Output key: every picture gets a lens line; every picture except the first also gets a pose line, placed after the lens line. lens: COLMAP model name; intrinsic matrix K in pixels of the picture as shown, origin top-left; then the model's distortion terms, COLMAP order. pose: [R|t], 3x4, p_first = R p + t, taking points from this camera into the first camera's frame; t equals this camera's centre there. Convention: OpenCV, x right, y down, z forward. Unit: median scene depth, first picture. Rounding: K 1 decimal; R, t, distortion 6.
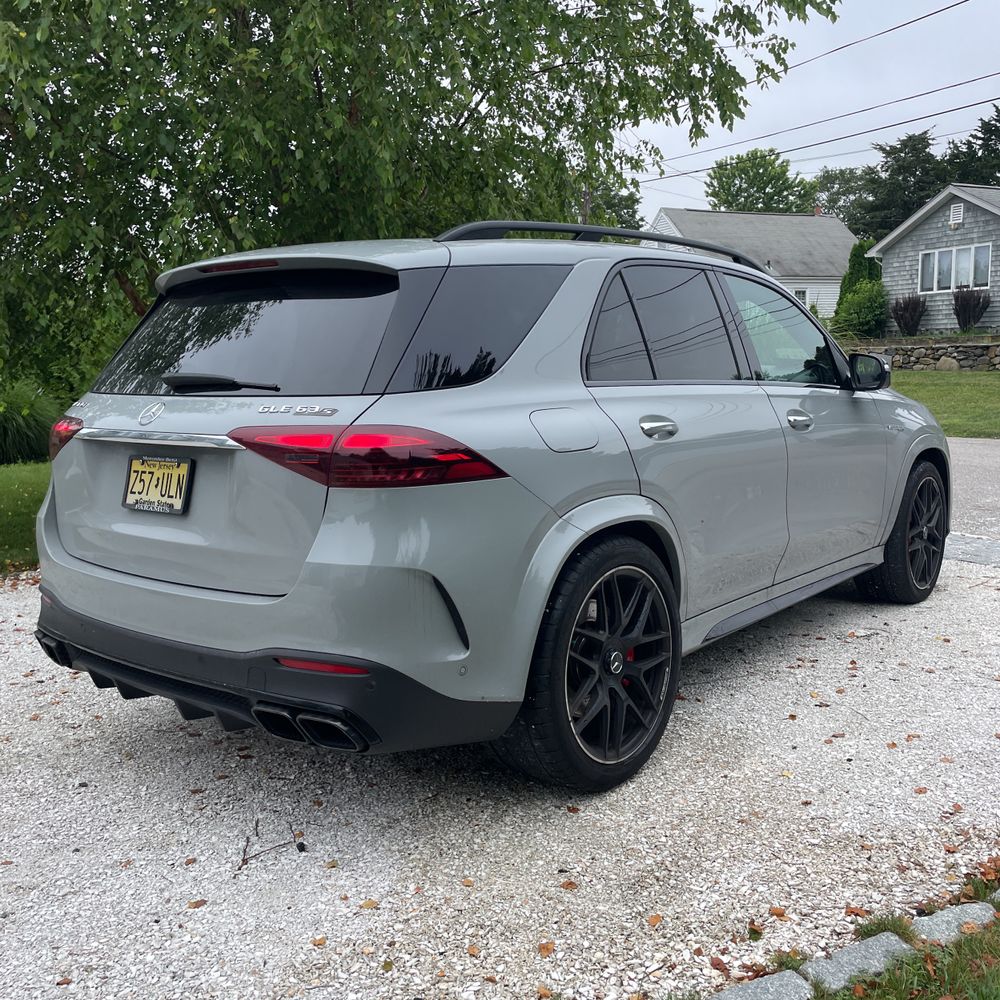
lens RADIAL K [[1039.8, 0, 501.5], [0, 1039.8, 484.0], [0, 0, 1]] dist [0.090025, -0.102903]
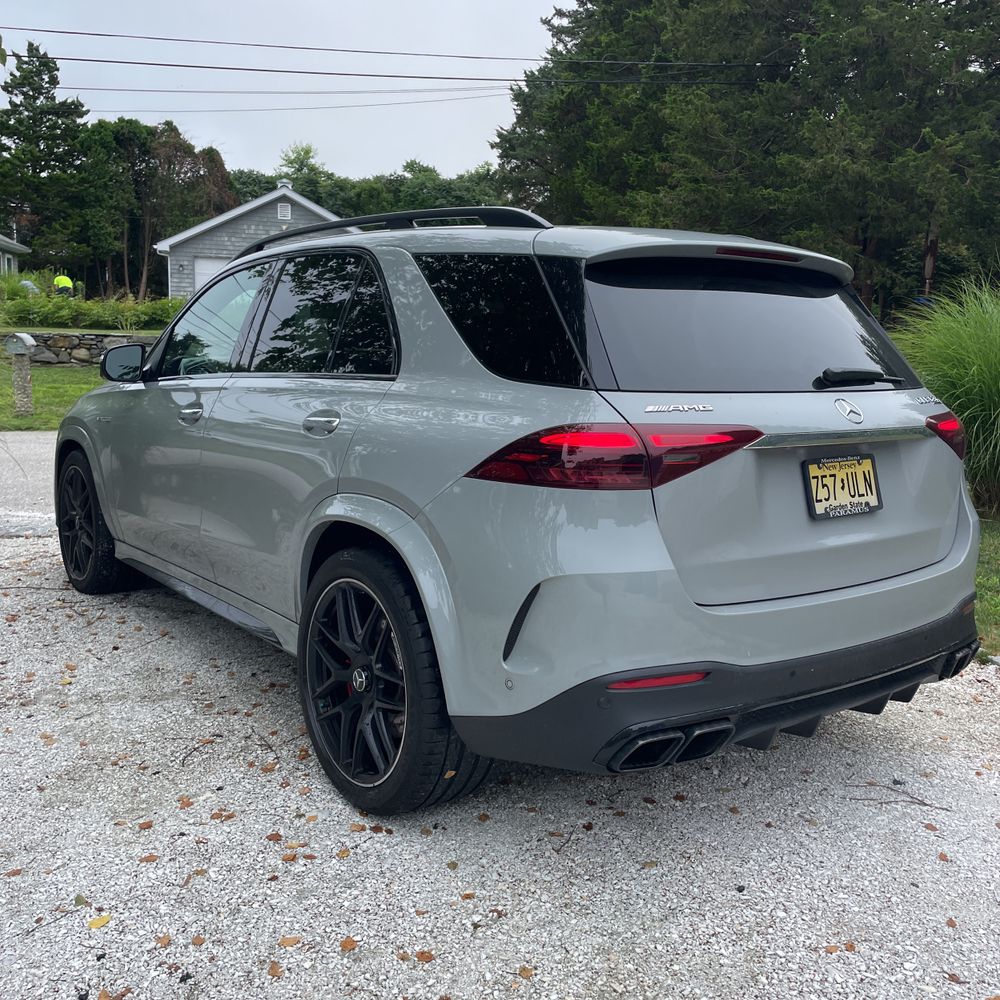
lens RADIAL K [[1053.8, 0, 532.5], [0, 1053.8, 498.5], [0, 0, 1]] dist [0.013634, -0.024424]
pose [[0.206987, -0.114331, 0.971640, -0.165013], [0.090102, 0.991155, 0.097433, -0.013377], [-0.974186, 0.067379, 0.215457, 0.134981]]
